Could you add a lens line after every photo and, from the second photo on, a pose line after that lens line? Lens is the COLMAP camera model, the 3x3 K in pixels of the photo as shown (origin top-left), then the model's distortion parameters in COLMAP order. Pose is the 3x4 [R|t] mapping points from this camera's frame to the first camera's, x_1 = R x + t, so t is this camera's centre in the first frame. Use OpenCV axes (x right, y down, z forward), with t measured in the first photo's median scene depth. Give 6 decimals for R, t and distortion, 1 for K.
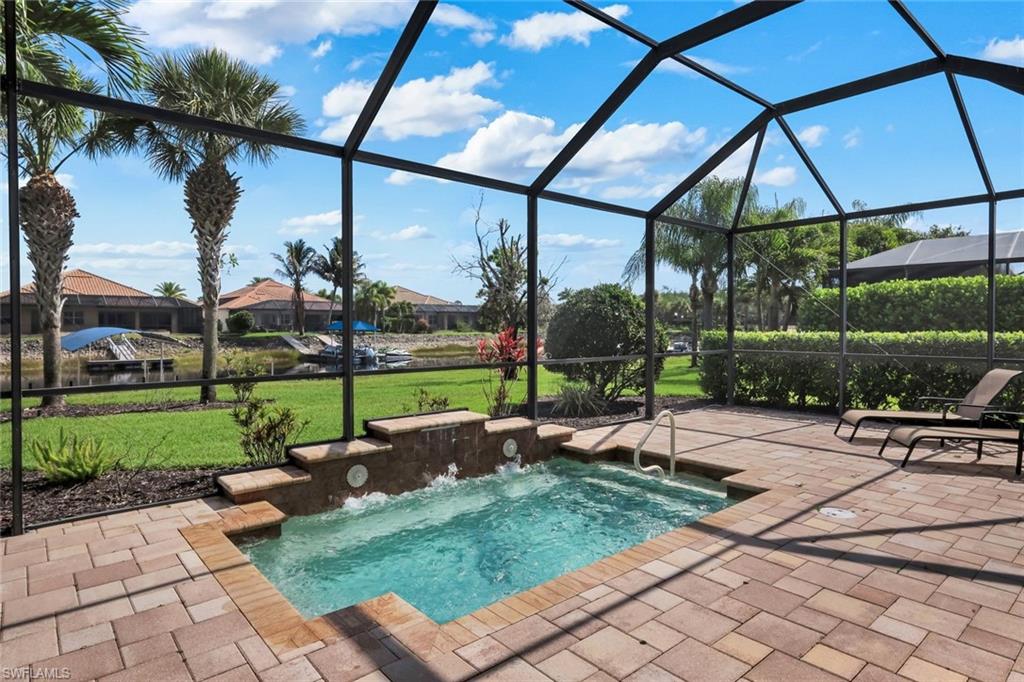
lens RADIAL K [[571.1, 0, 517.7], [0, 571.1, 333.6], [0, 0, 1]] dist [-0.000059, -0.001208]
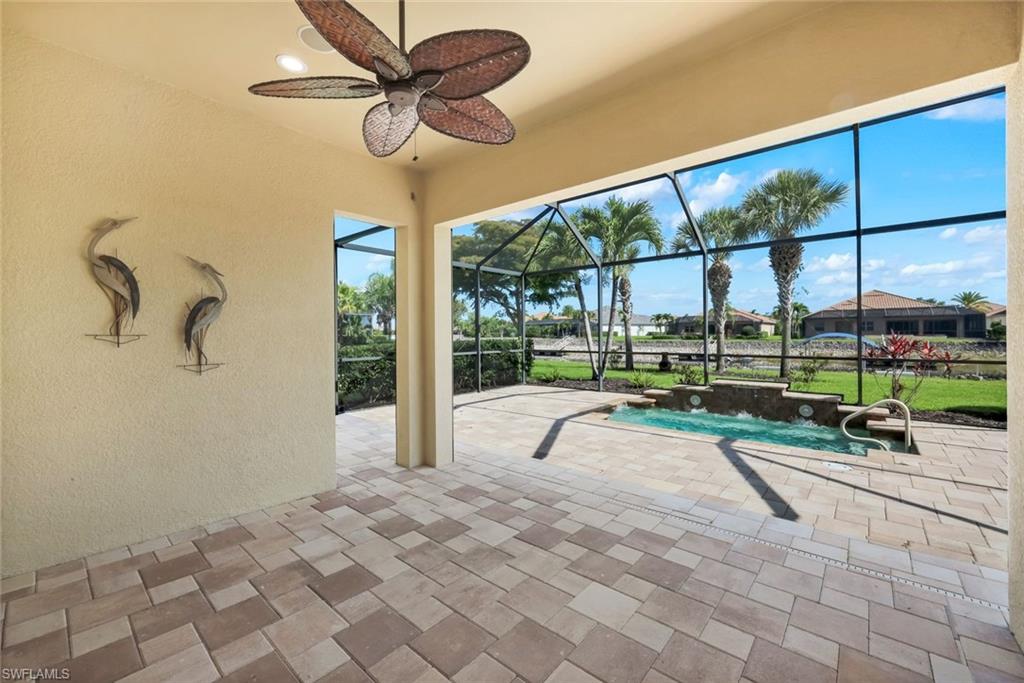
lens RADIAL K [[411.7, 0, 509.4], [0, 411.7, 336.6], [0, 0, 1]] dist [0.001175, -0.000199]
pose [[0.134233, 0.004005, -0.990942, 0.580118], [-0.006312, 0.999975, 0.003187, 0.001191], [0.990930, 0.005827, 0.134255, 0.035593]]
